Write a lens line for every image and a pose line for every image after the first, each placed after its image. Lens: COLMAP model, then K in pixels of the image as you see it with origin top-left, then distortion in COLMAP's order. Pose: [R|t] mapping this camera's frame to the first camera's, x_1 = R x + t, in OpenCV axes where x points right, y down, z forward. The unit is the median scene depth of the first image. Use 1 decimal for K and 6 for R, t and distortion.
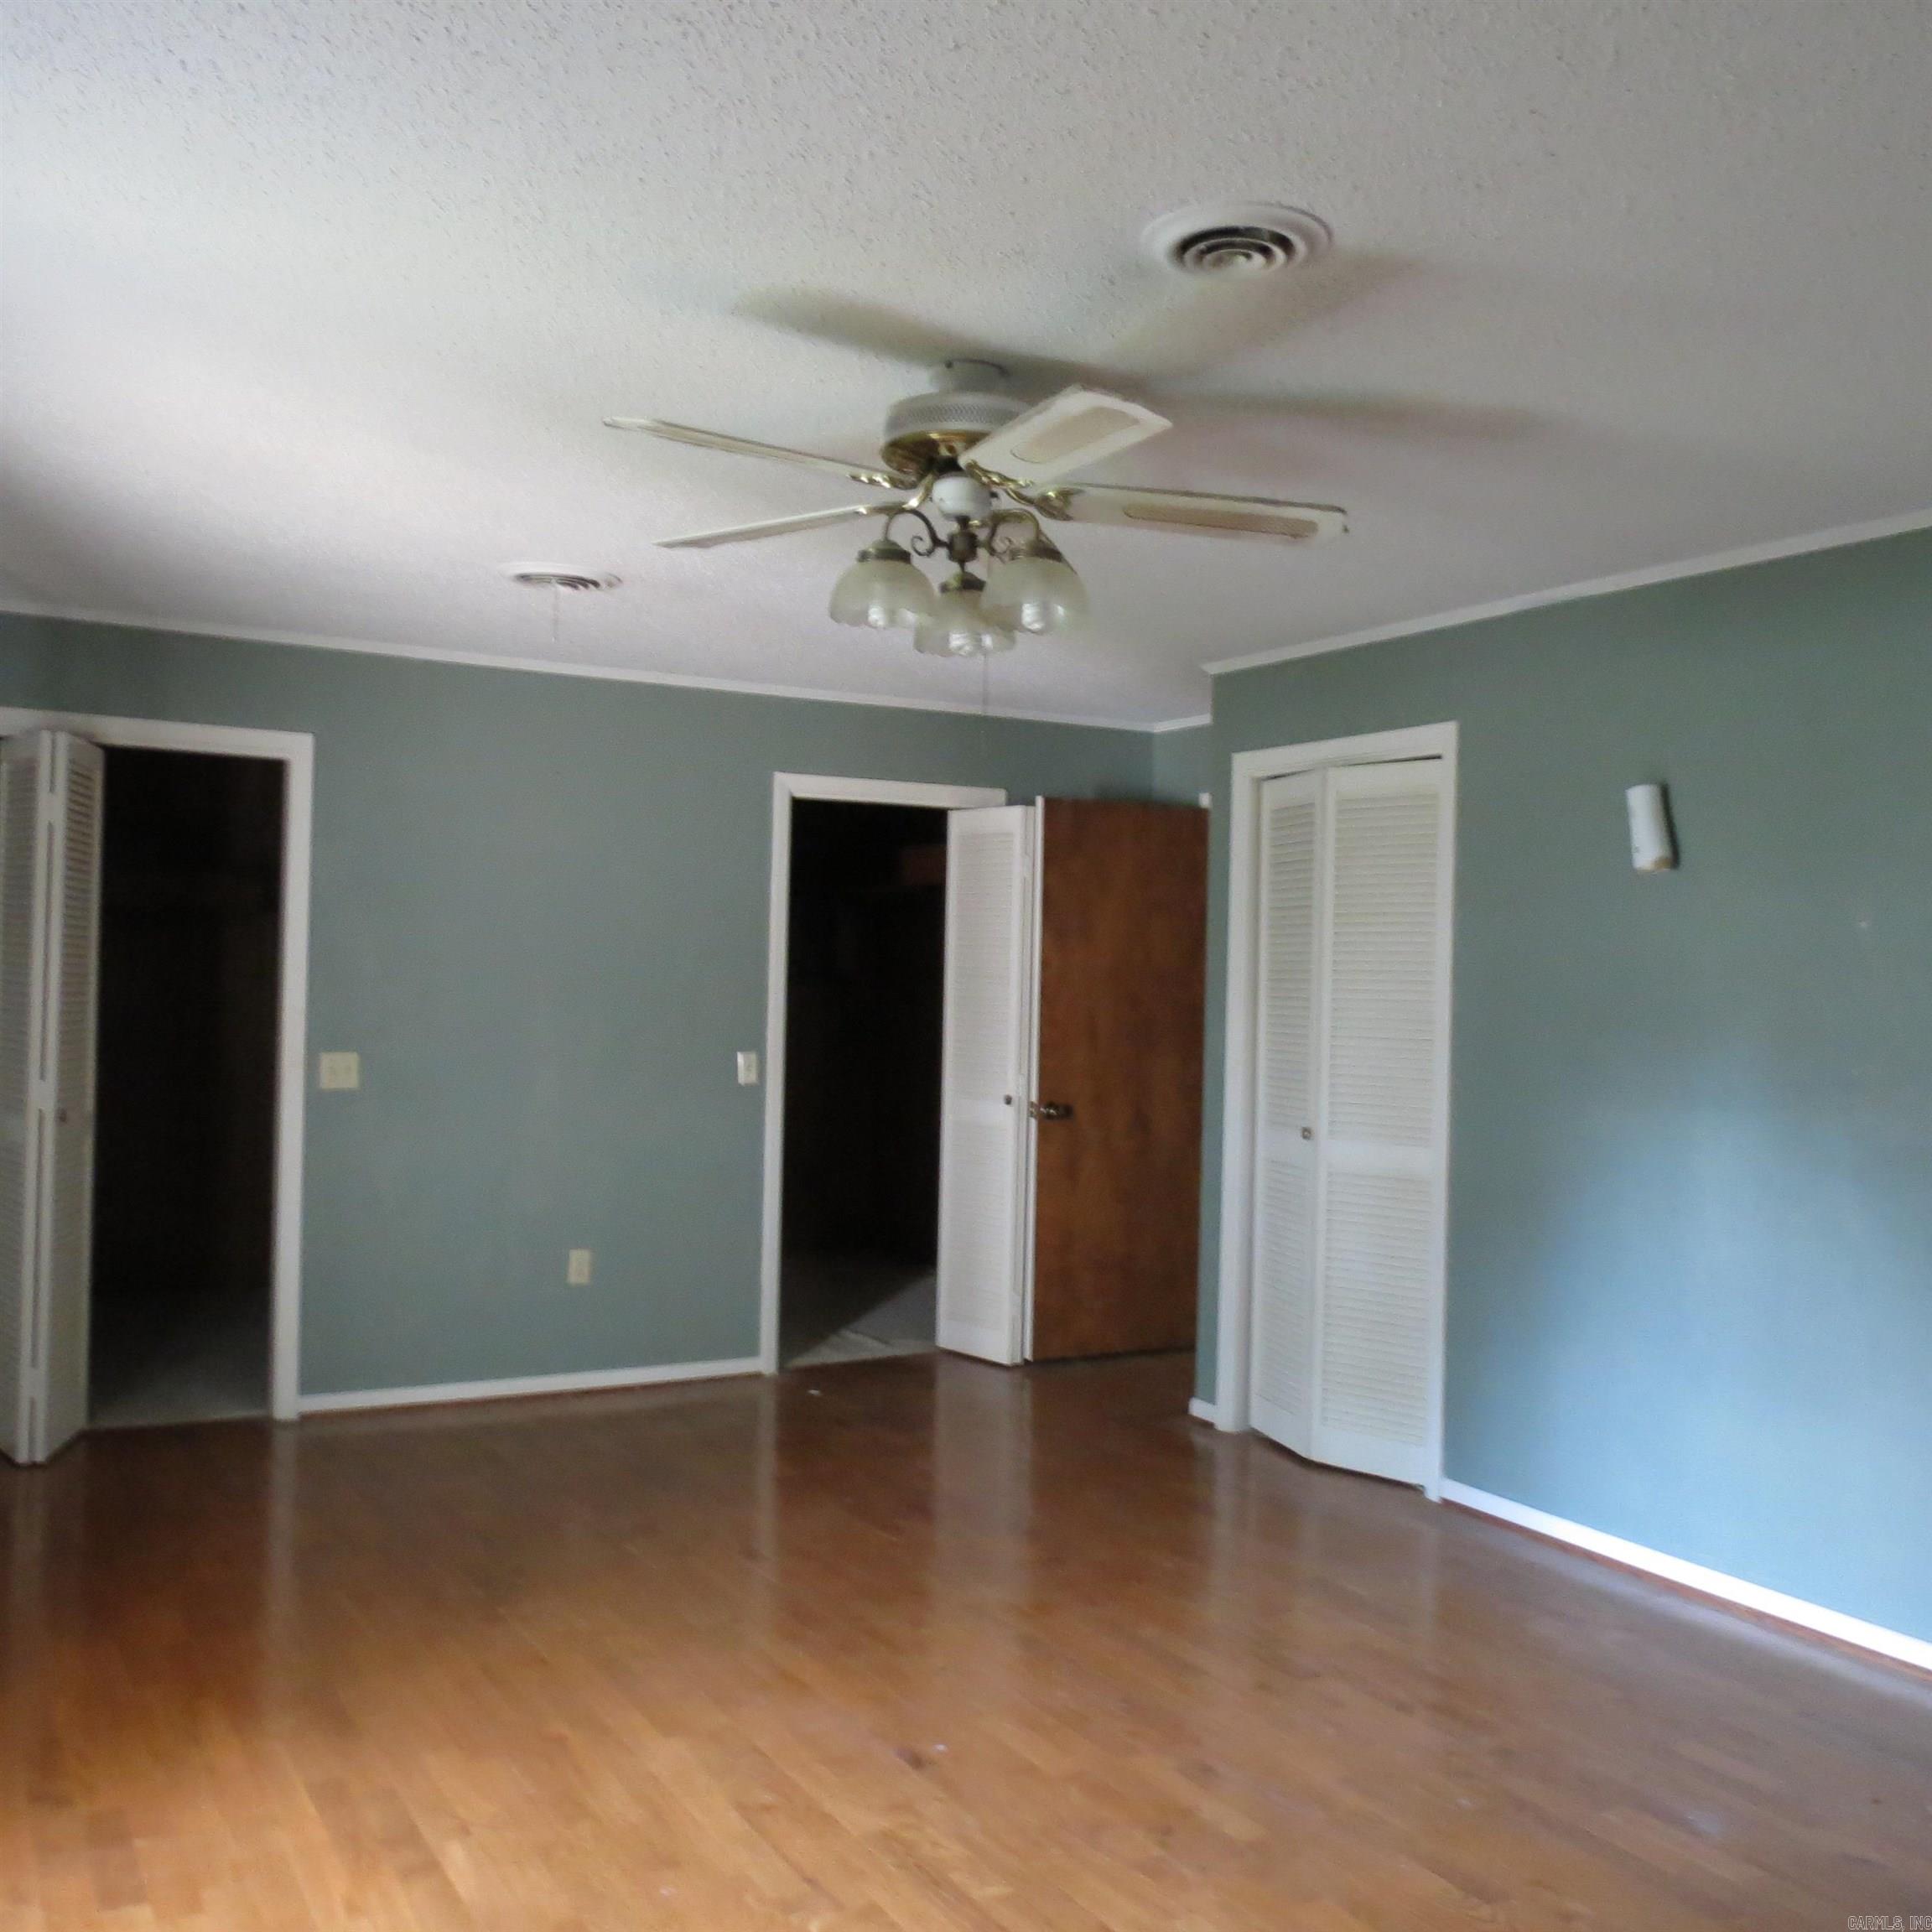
lens RADIAL K [[1821.1, 0, 966.0], [0, 1821.1, 966.0], [0, 0, 1]] dist [-0.040075, 0.022591]
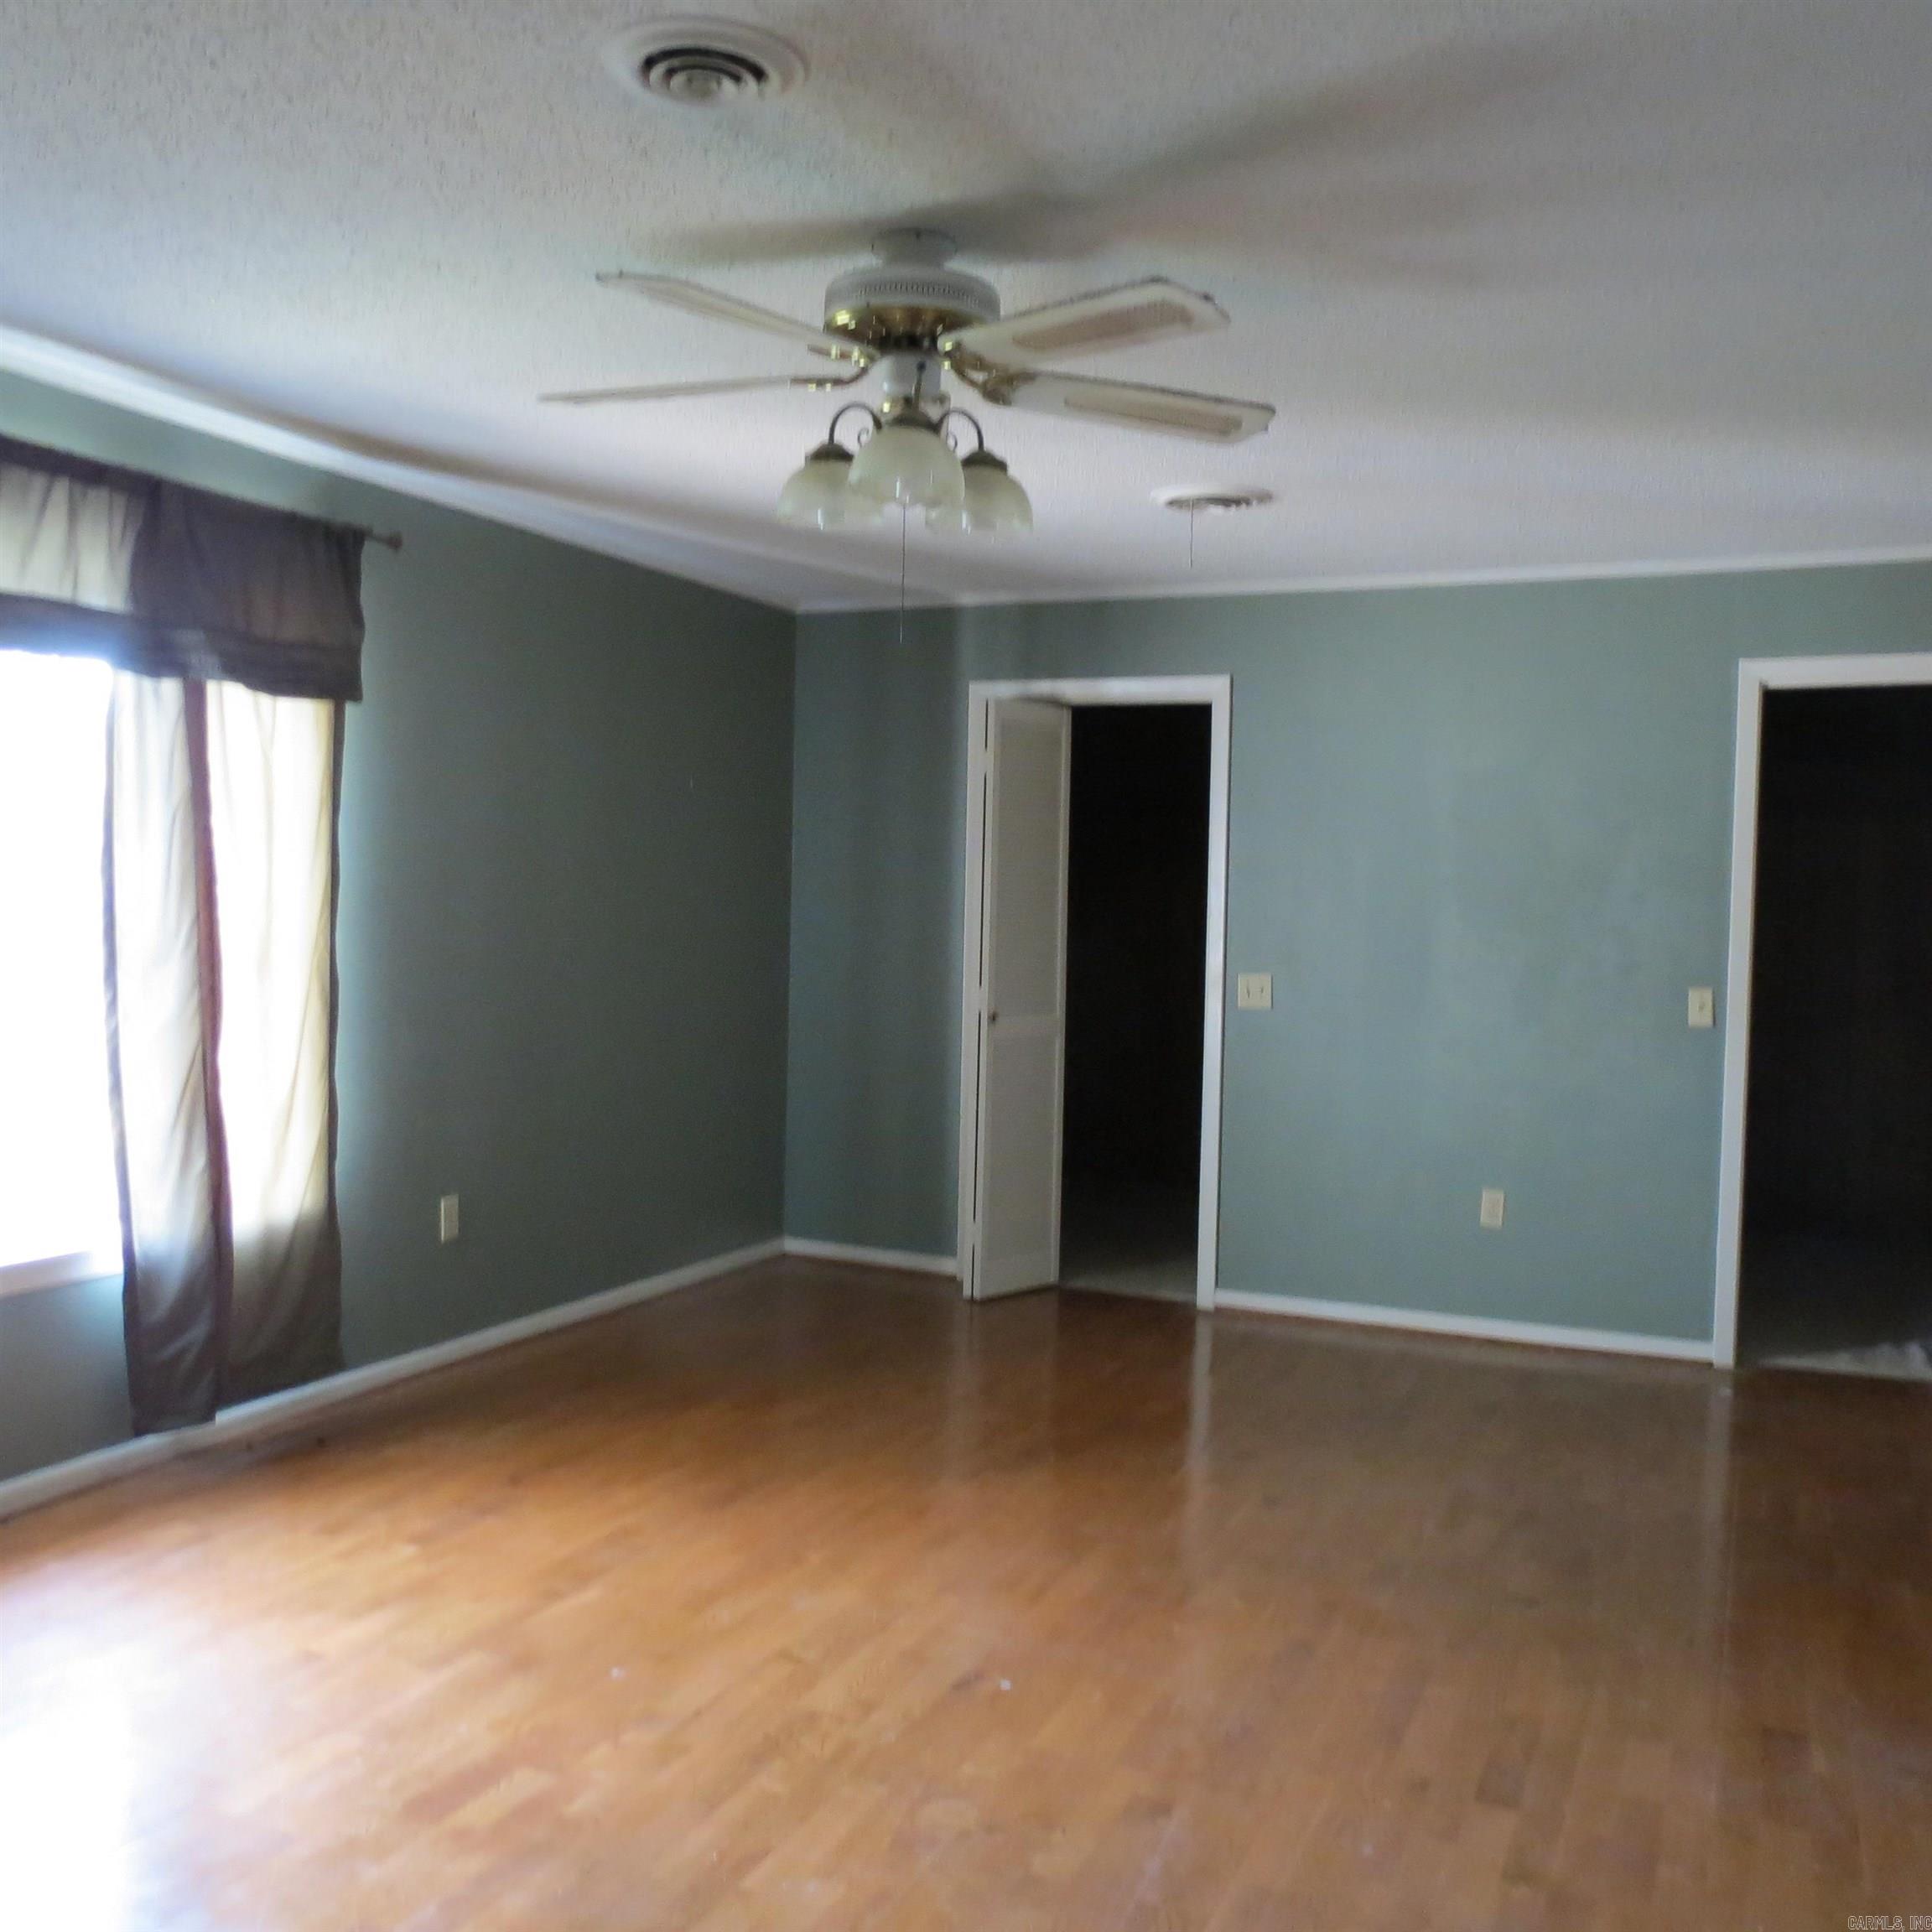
lens RADIAL K [[1827.0, 0, 968.4], [0, 1827.0, 951.6], [0, 0, 1]] dist [-0.077393, 0.153231]
pose [[0.579564, 0.013812, -0.814810, 0.447393], [0.001126, 0.999842, 0.017749, 0.016627], [0.814926, -0.011205, 0.579457, 0.258988]]
